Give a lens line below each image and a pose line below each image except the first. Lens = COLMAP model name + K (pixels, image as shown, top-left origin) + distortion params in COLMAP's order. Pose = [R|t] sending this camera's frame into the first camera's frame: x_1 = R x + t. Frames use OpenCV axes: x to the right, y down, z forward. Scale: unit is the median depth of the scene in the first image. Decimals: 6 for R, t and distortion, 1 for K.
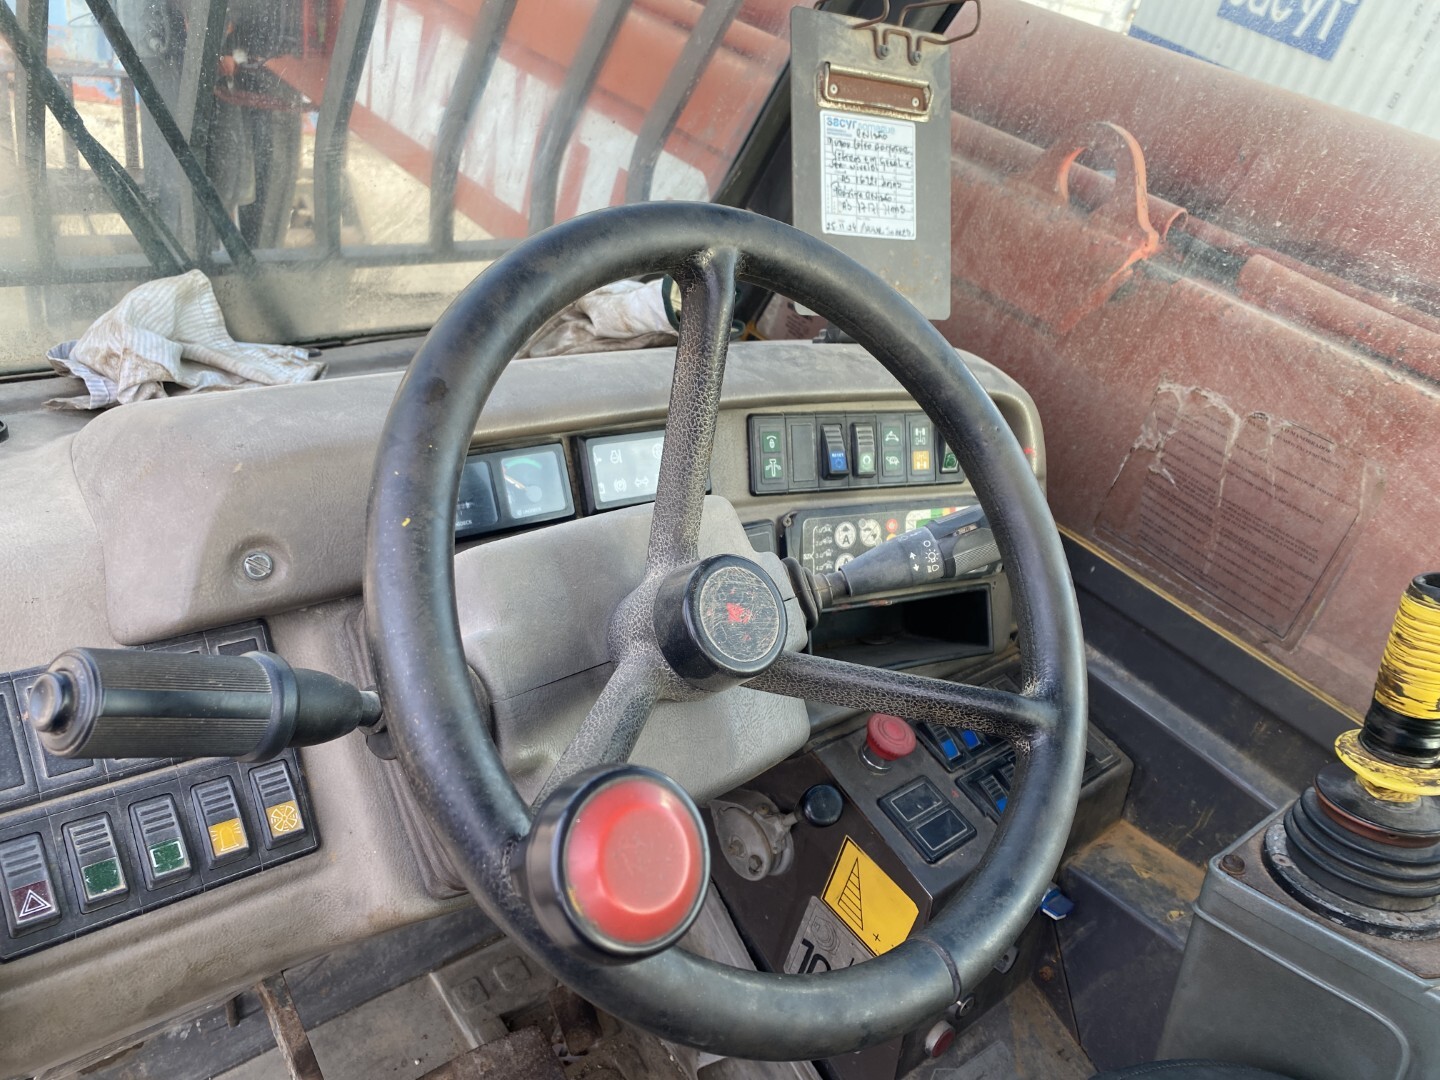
lens RADIAL K [[1093.9, 0, 722.1], [0, 1093.9, 537.3], [0, 0, 1]] dist [0.015657, -0.008767]
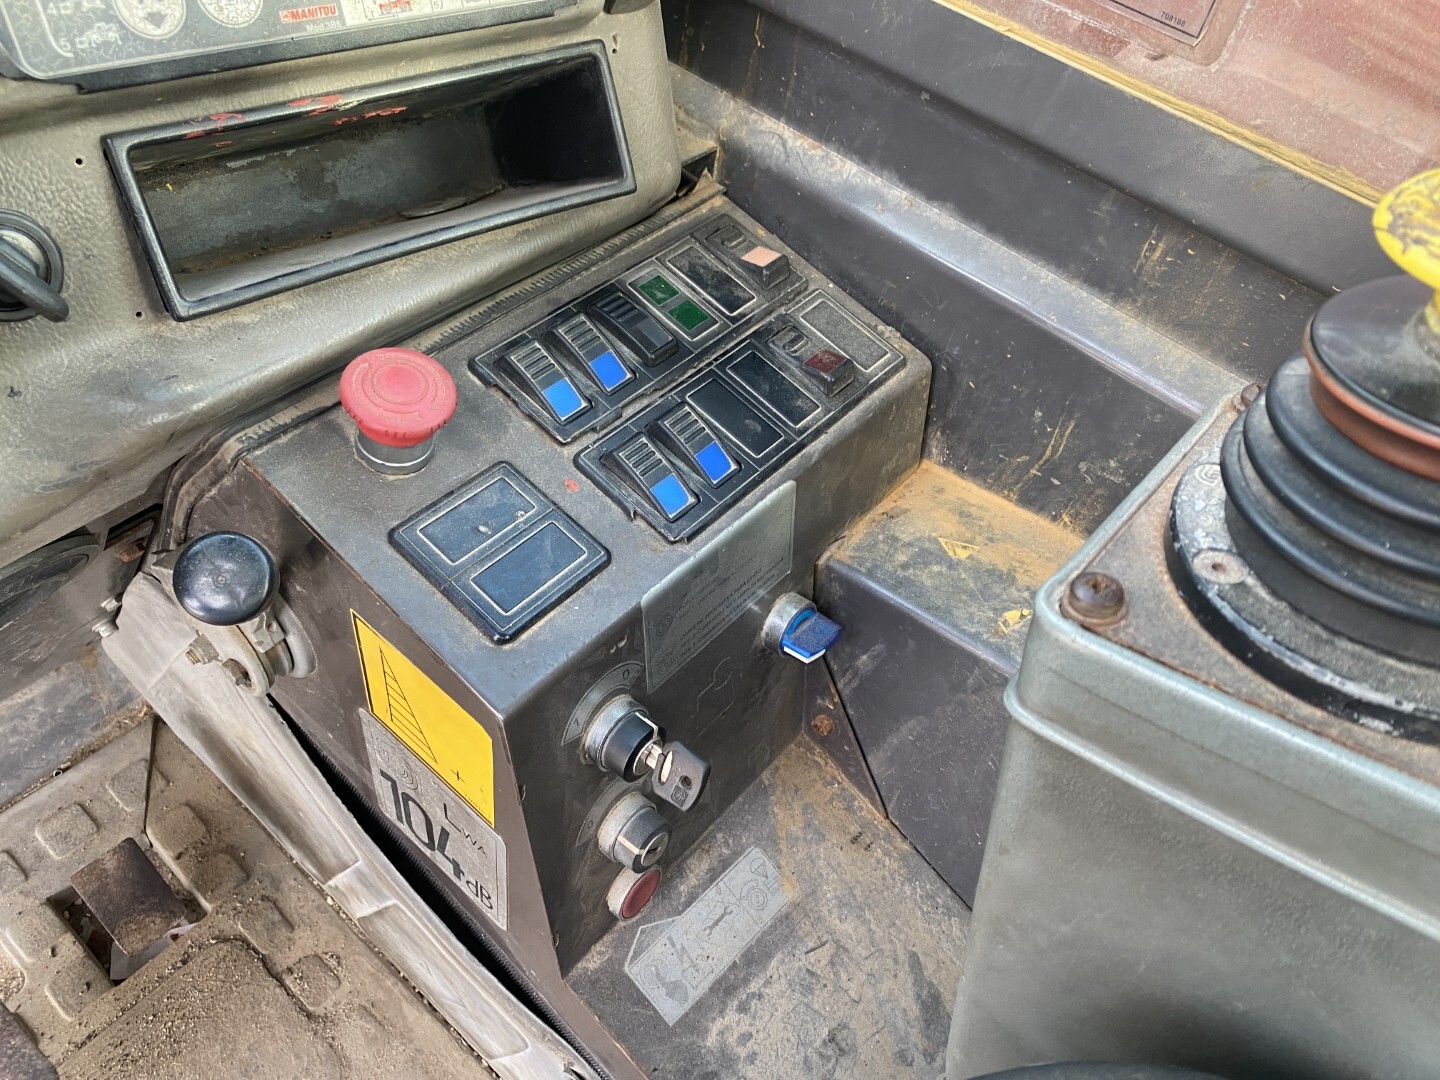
lens RADIAL K [[1093.9, 0, 716.0], [0, 1093.9, 539.7], [0, 0, 1]] dist [0.015657, -0.008767]
pose [[0.982860, -0.177713, 0.049038, 0.240050], [0.152793, 0.934086, 0.322703, 0.101909], [-0.103154, -0.309679, 0.945229, 0.493740]]
